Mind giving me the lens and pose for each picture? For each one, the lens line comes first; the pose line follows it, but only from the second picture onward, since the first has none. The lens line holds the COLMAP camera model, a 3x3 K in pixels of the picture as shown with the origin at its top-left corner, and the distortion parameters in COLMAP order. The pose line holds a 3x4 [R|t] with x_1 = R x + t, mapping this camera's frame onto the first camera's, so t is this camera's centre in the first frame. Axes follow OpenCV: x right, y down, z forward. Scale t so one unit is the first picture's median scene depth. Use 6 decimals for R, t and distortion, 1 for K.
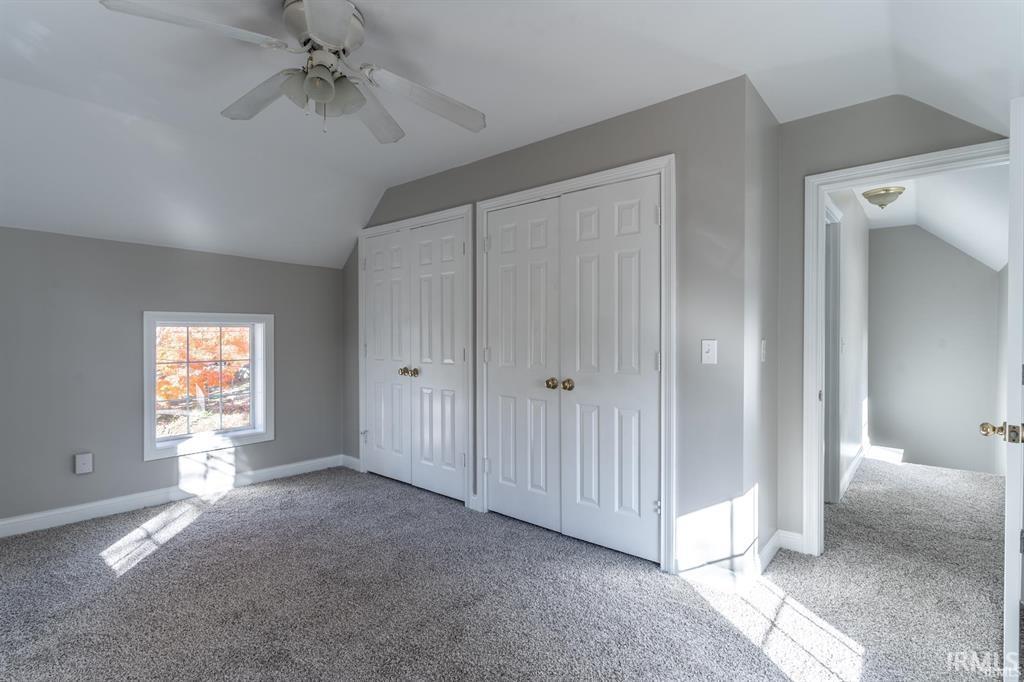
lens RADIAL K [[498.0, 0, 513.3], [0, 498.0, 336.1], [0, 0, 1]] dist [-0.000265, 0.000752]
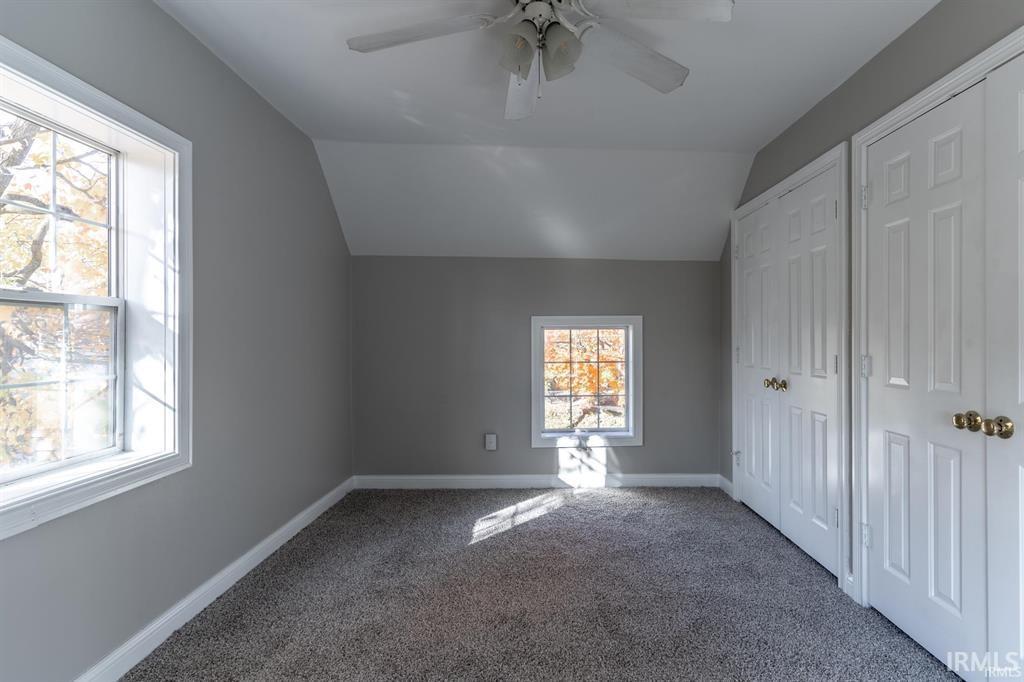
lens RADIAL K [[520.6, 0, 514.1], [0, 520.6, 338.8], [0, 0, 1]] dist [-0.001992, 0.002712]
pose [[0.673734, -0.001811, -0.738971, 0.131150], [0.001862, 0.999998, -0.000753, 0.002397], [0.738971, -0.000869, 0.673736, 0.188191]]
